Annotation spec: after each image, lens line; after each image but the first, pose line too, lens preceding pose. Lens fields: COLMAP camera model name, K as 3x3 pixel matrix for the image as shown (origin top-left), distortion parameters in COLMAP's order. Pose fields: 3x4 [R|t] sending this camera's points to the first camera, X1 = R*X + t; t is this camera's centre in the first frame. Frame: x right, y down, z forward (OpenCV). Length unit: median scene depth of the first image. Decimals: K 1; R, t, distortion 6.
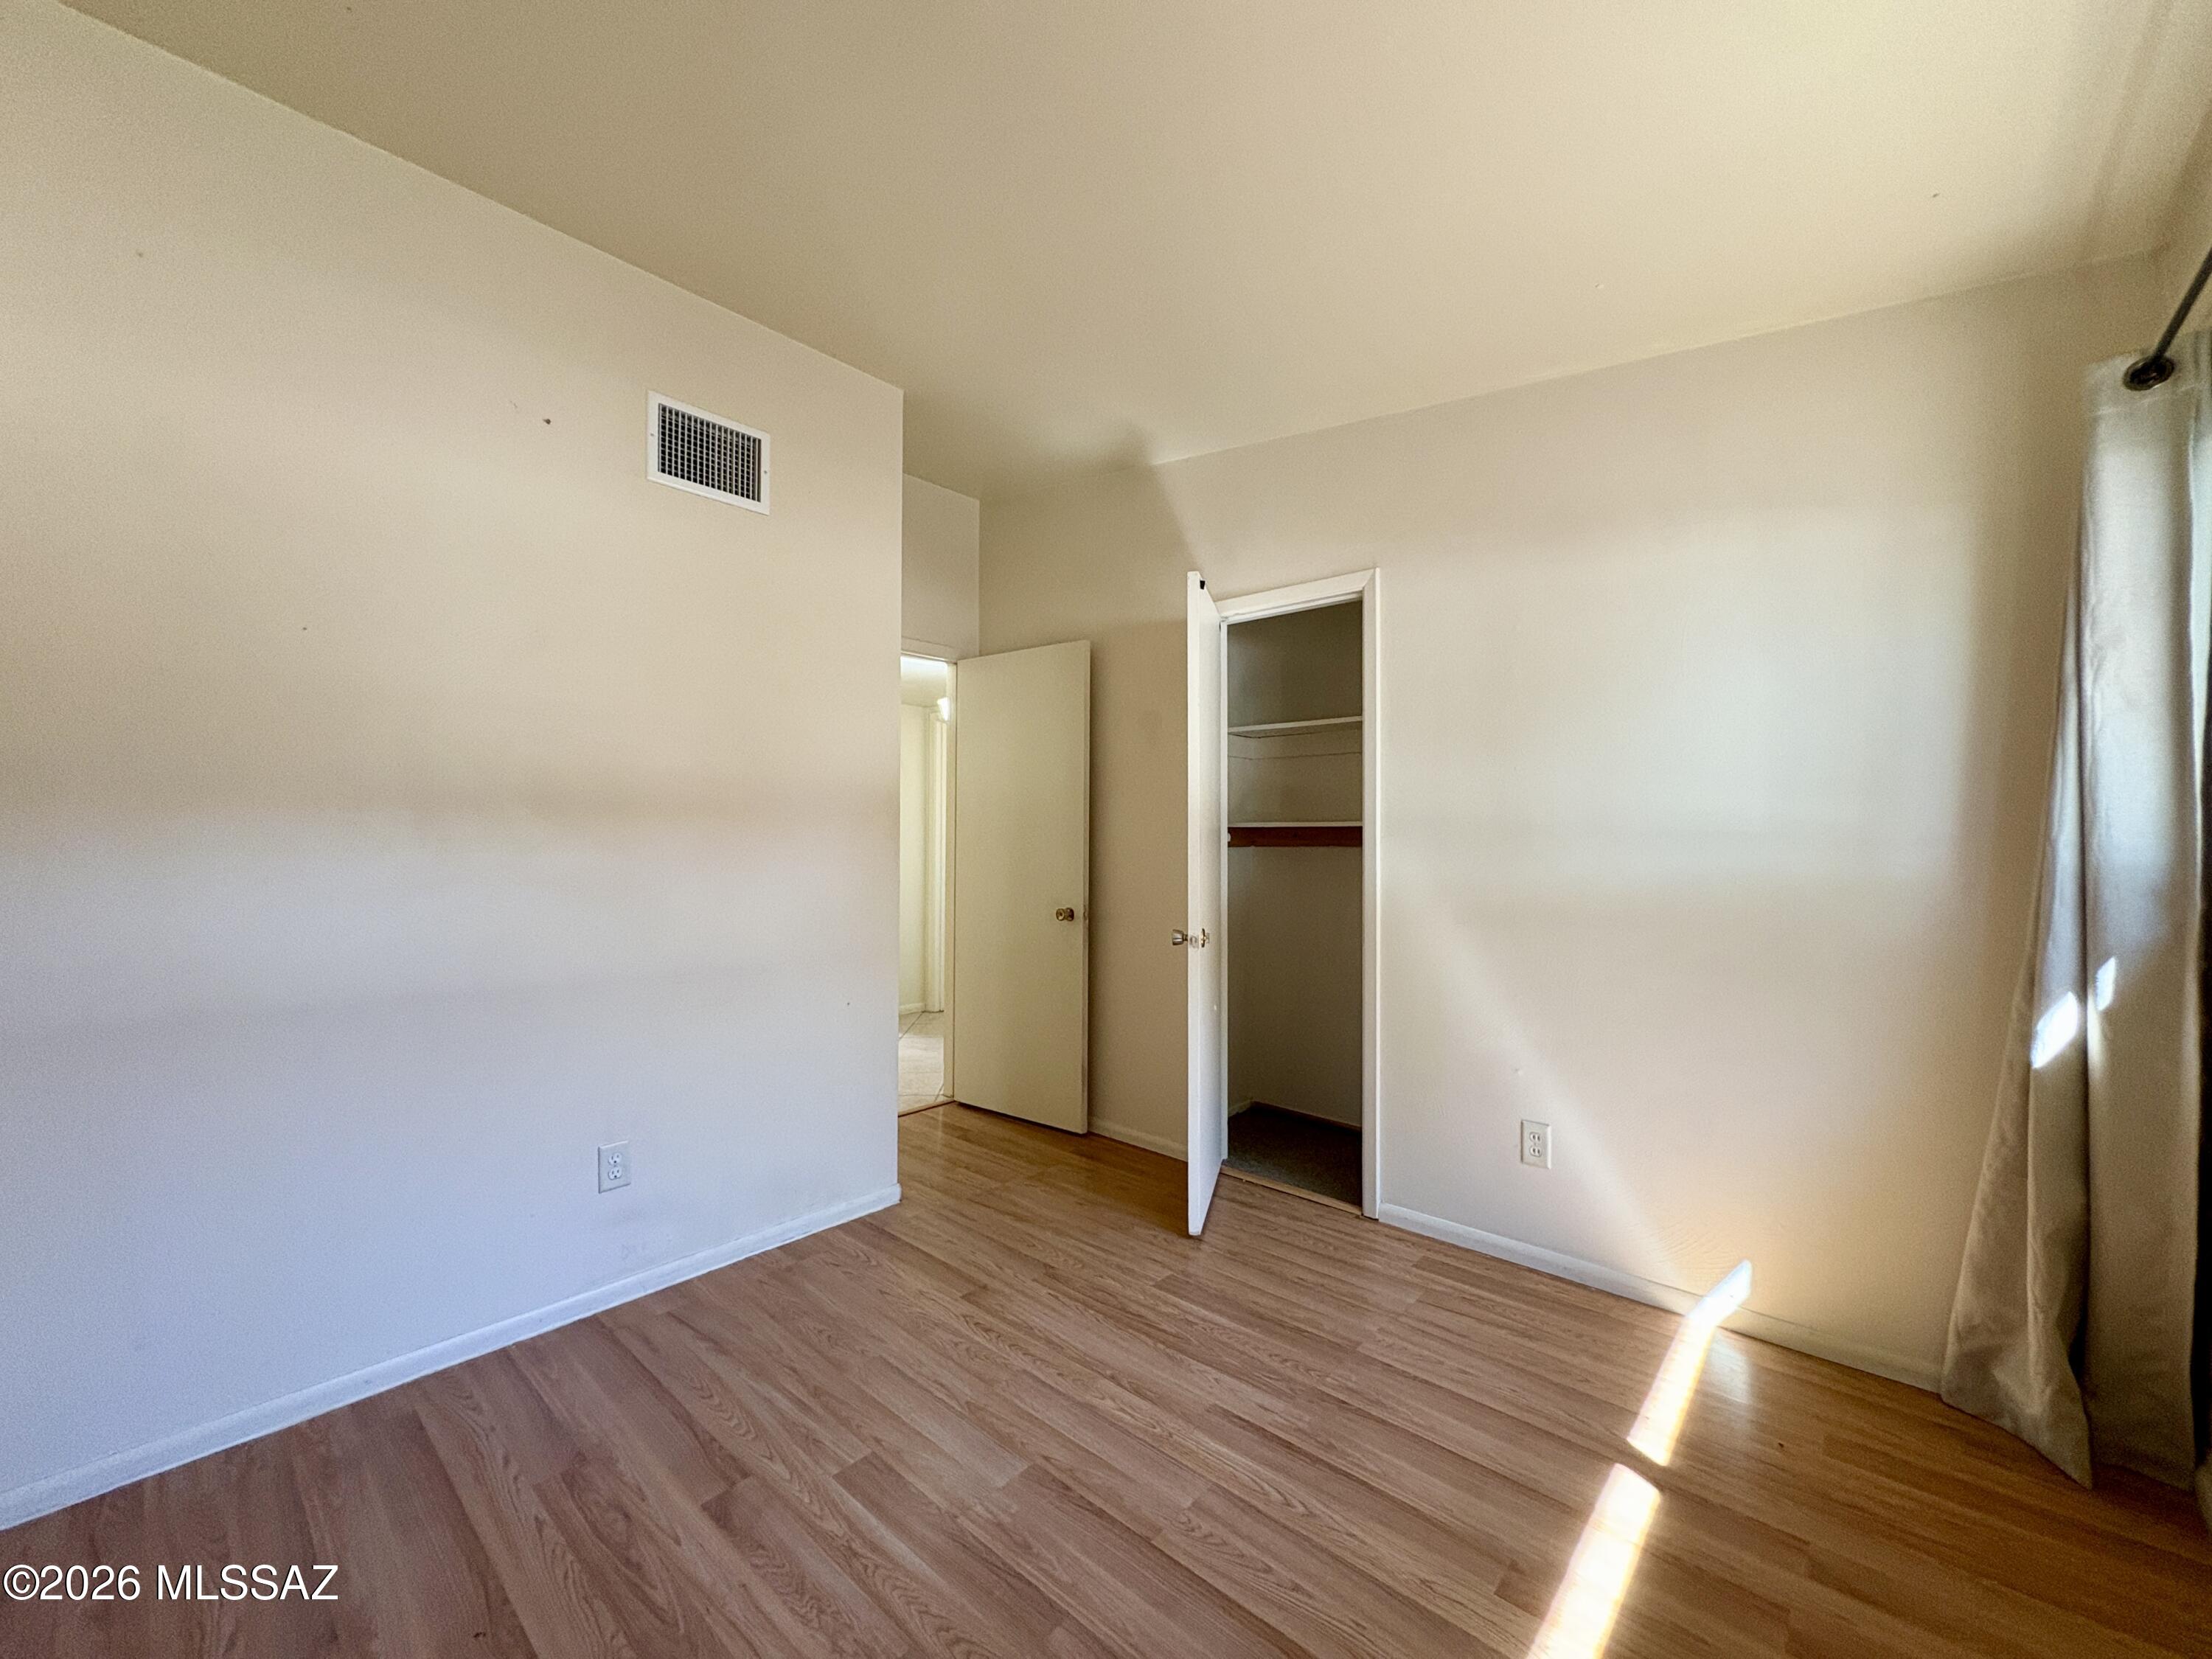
lens RADIAL K [[881.4, 0, 1106.0], [0, 881.4, 829.5], [0, 0, 1]] dist [0.001817, 0.000043]
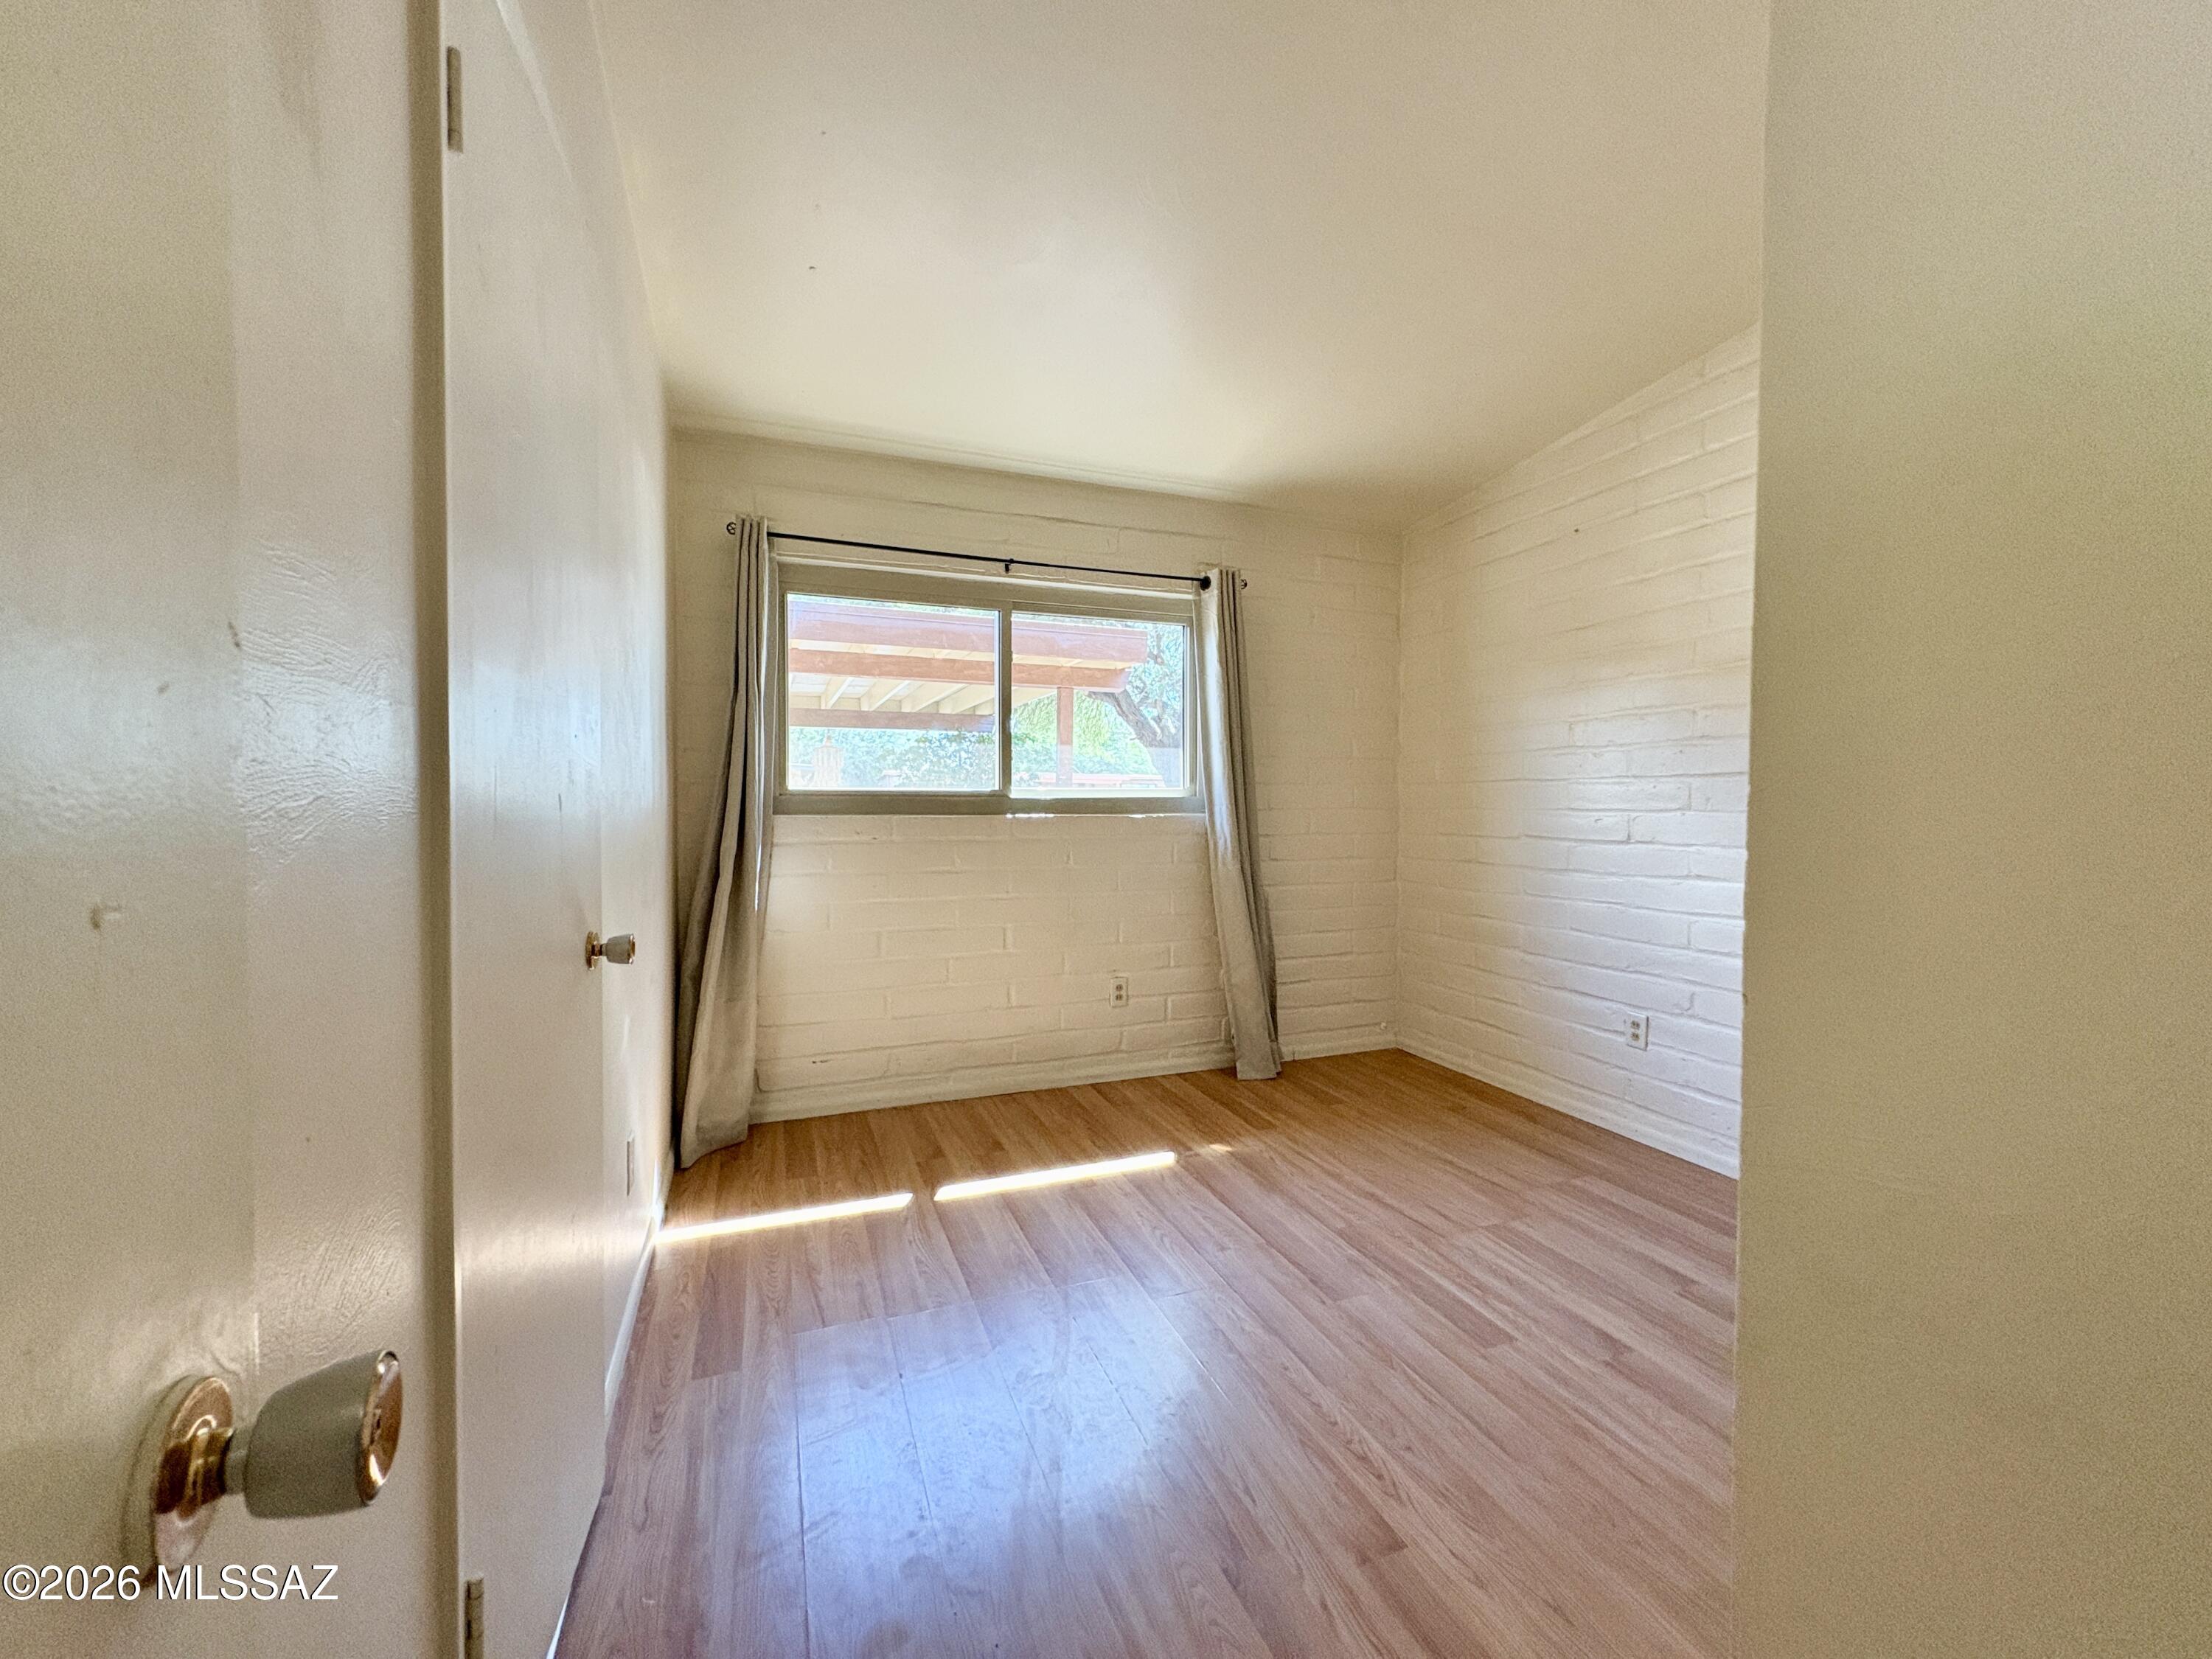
lens RADIAL K [[881.4, 0, 1106.0], [0, 881.4, 829.5], [0, 0, 1]] dist [0.001817, 0.000043]
pose [[-0.891066, -0.014097, 0.453655, -0.295850], [-0.008191, 0.999854, 0.014980, 0.063872], [-0.453800, 0.009633, -0.891052, 1.928092]]
